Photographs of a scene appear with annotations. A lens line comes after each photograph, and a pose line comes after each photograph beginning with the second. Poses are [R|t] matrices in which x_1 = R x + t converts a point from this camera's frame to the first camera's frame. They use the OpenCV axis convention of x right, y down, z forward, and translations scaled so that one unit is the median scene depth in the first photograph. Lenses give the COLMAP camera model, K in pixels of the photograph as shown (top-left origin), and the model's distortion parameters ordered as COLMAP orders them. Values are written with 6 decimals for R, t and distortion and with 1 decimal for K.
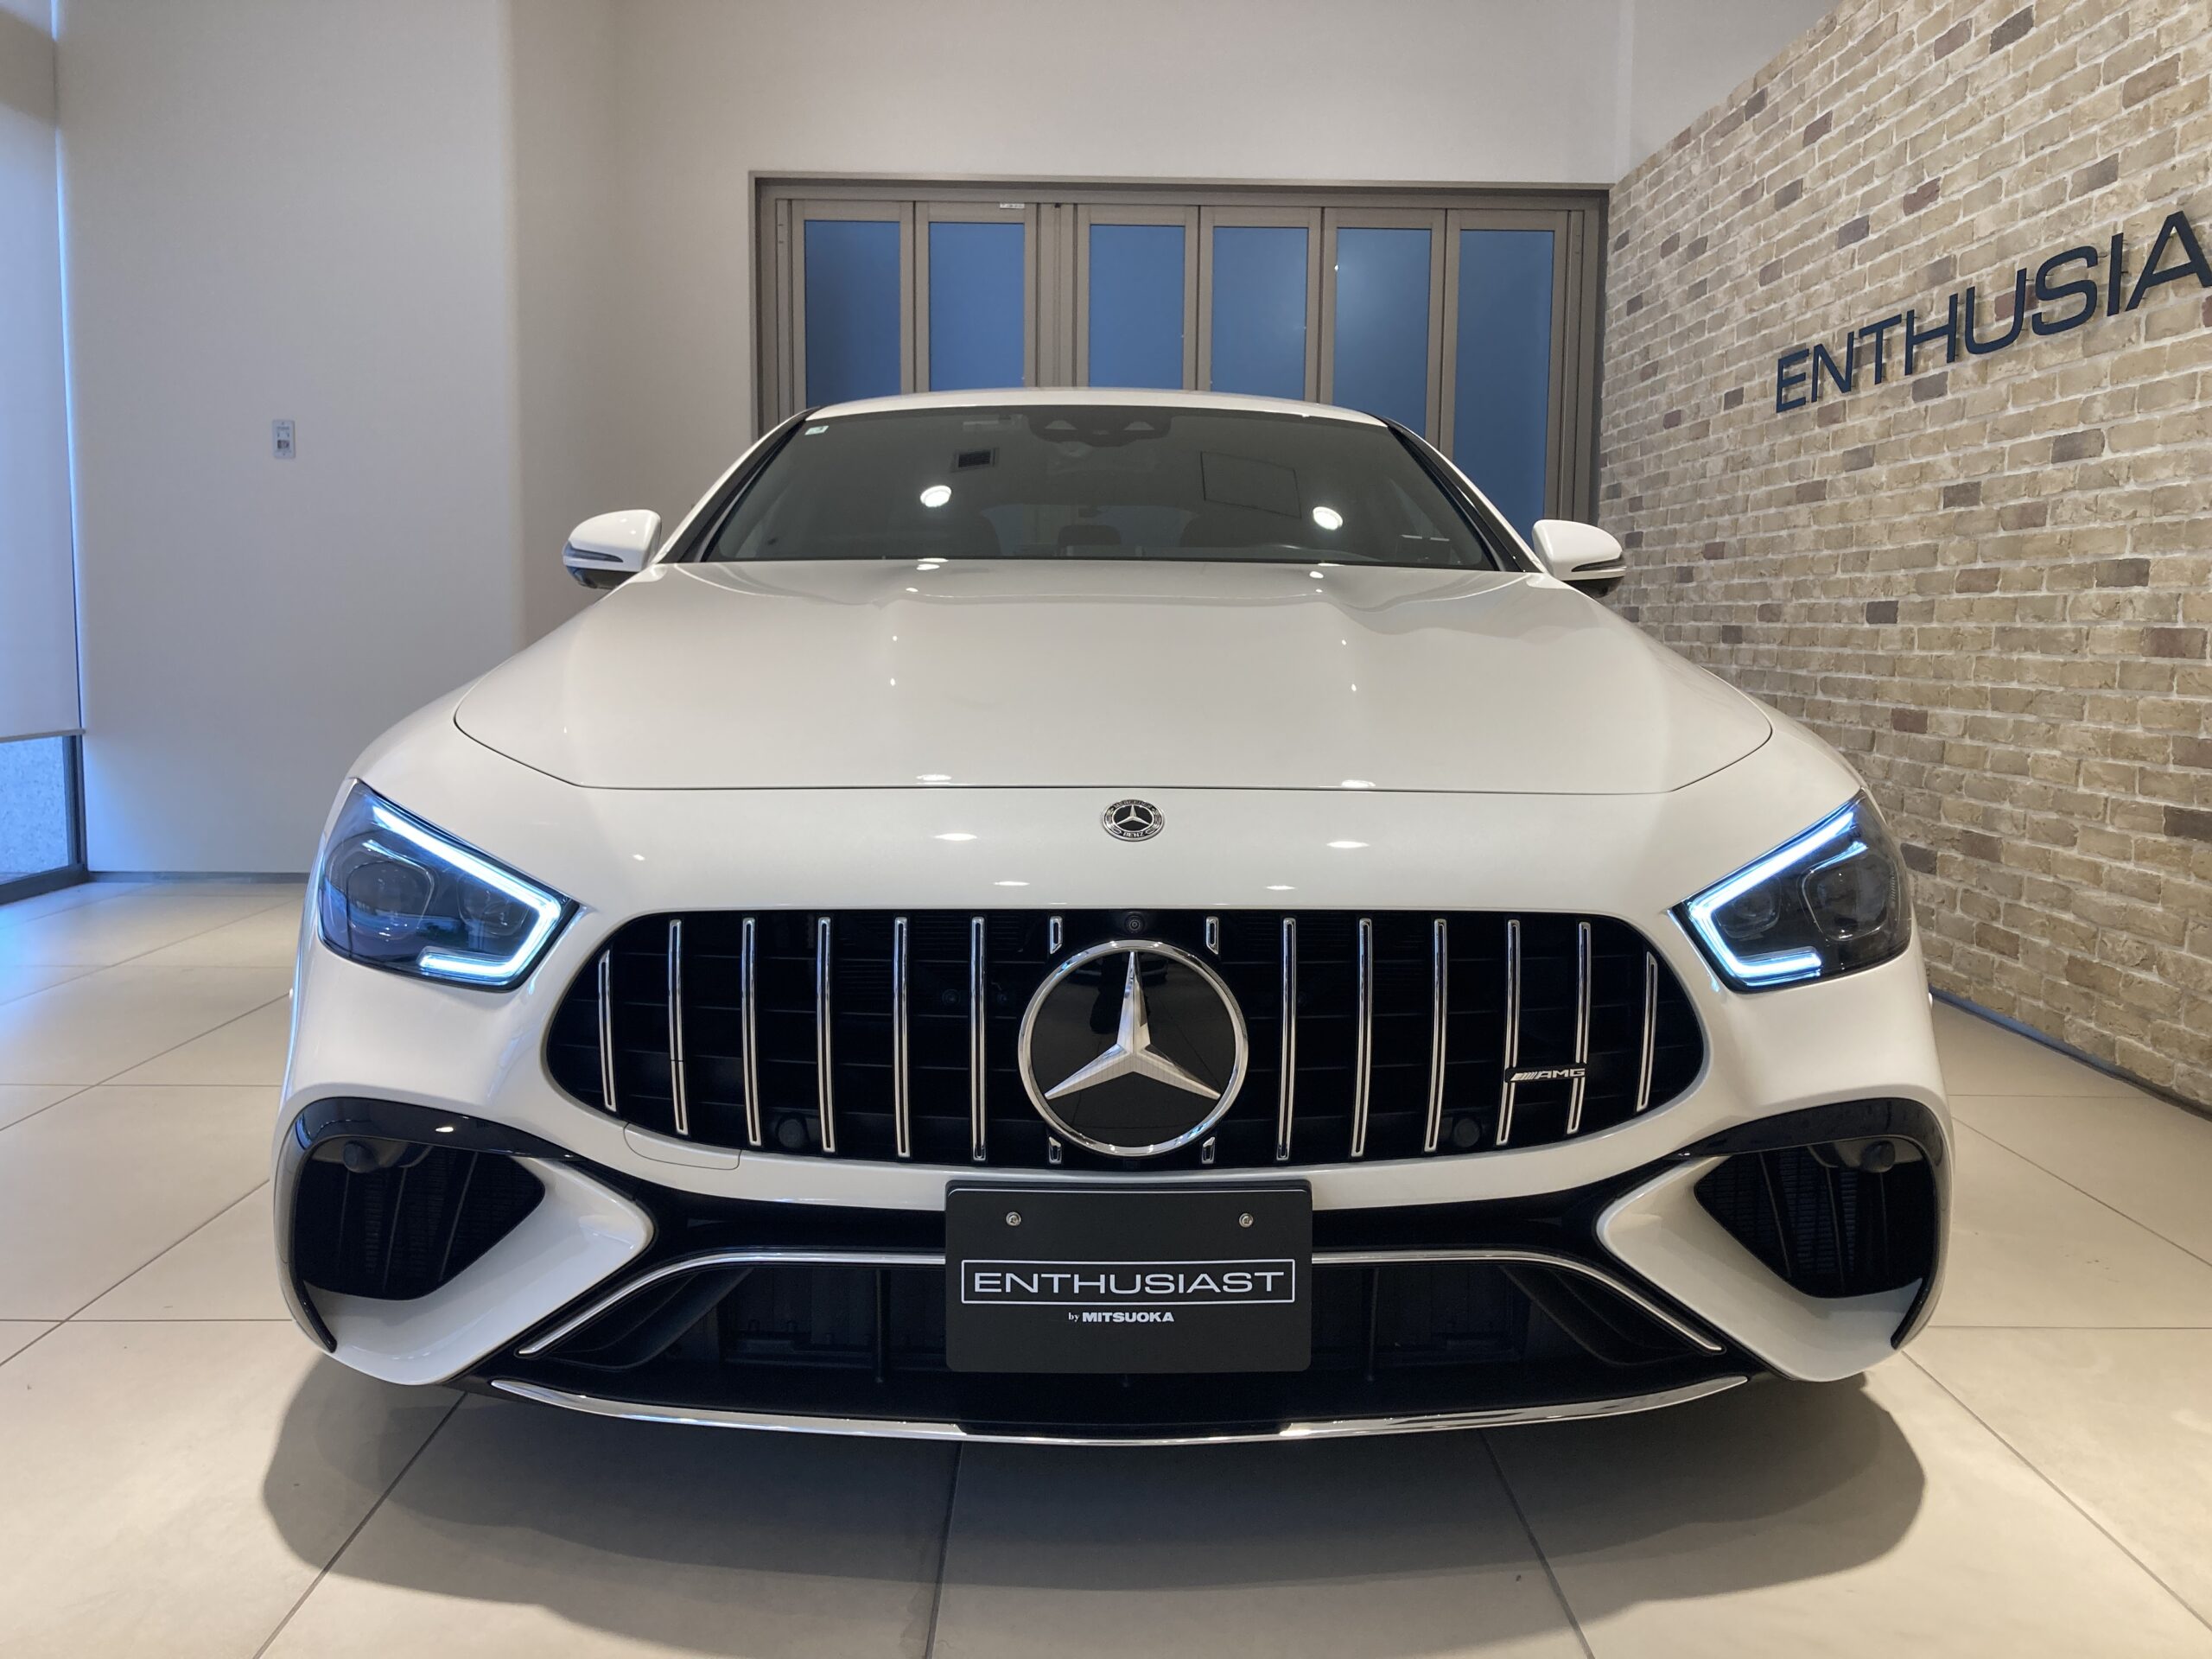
lens RADIAL K [[1818.3, 0, 1108.0], [0, 1818.3, 806.7], [0, 0, 1]] dist [0.001062, 0.037867]
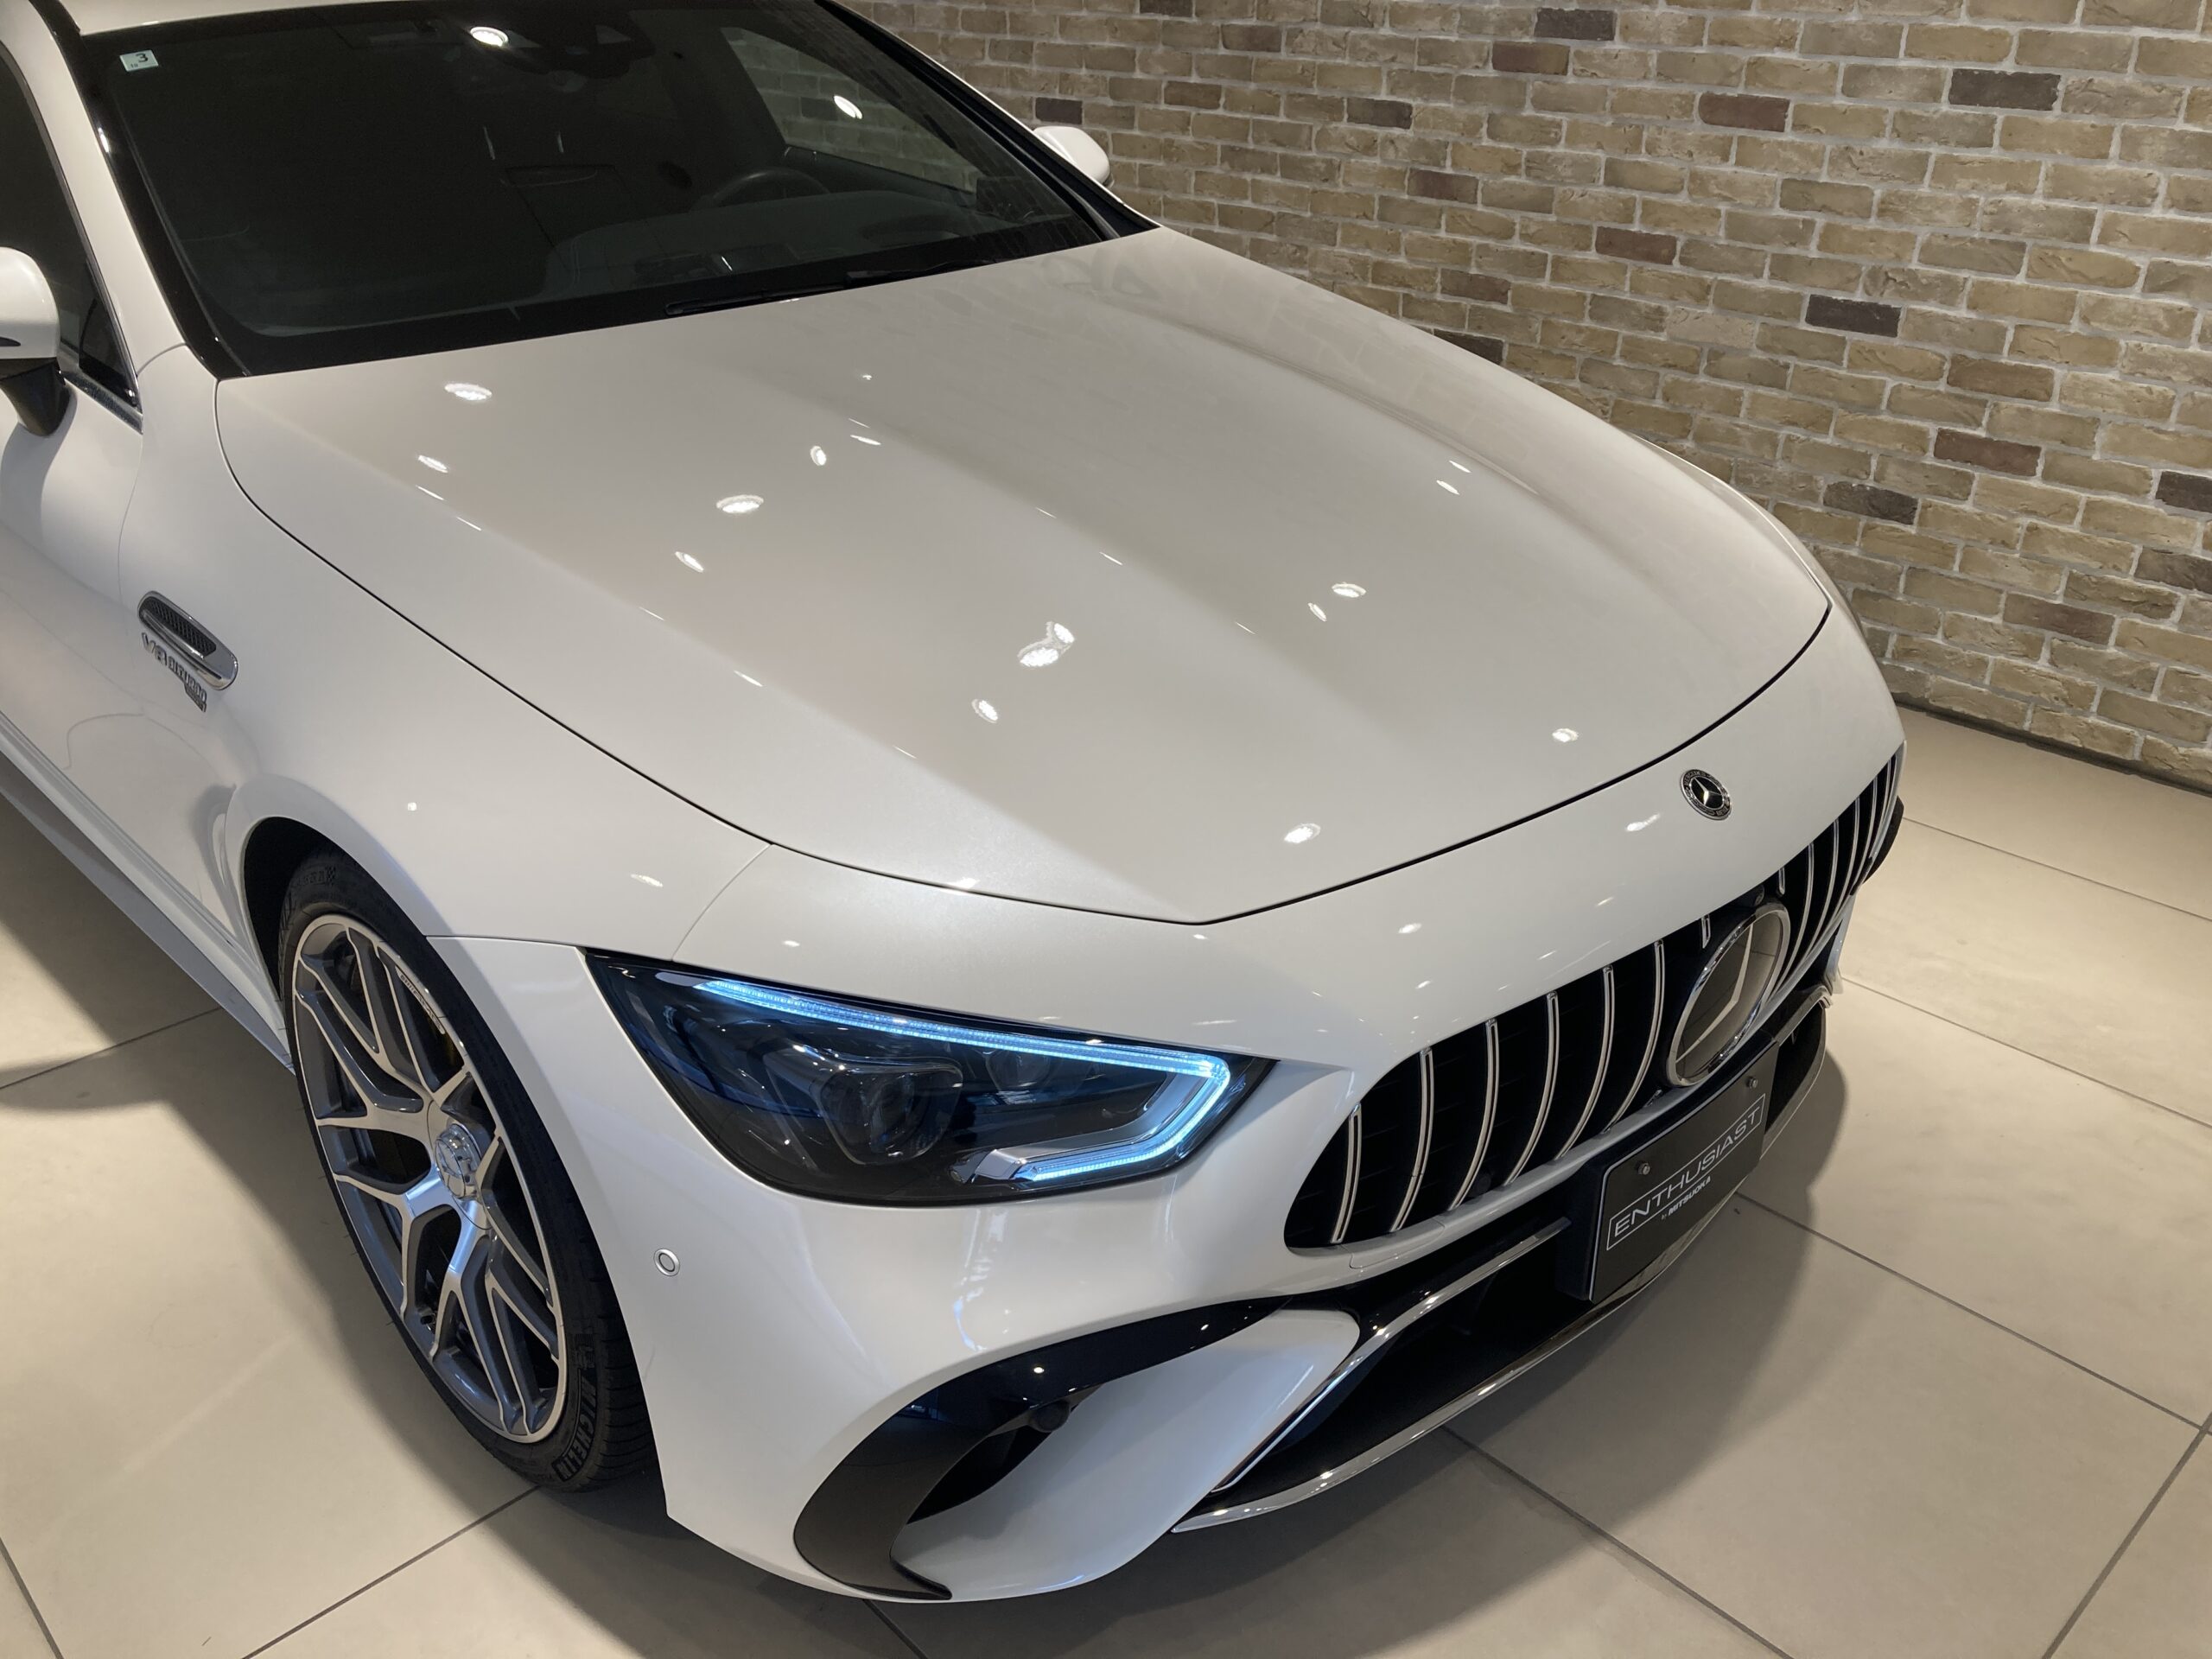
lens RADIAL K [[1830.6, 0, 1124.6], [0, 1830.6, 839.8], [0, 0, 1]] dist [-0.005345, 0.040900]
pose [[0.732046, -0.323424, 0.599588, -0.374444], [0.077139, 0.913814, 0.398739, -0.177947], [-0.676874, -0.245643, 0.693903, 0.210998]]
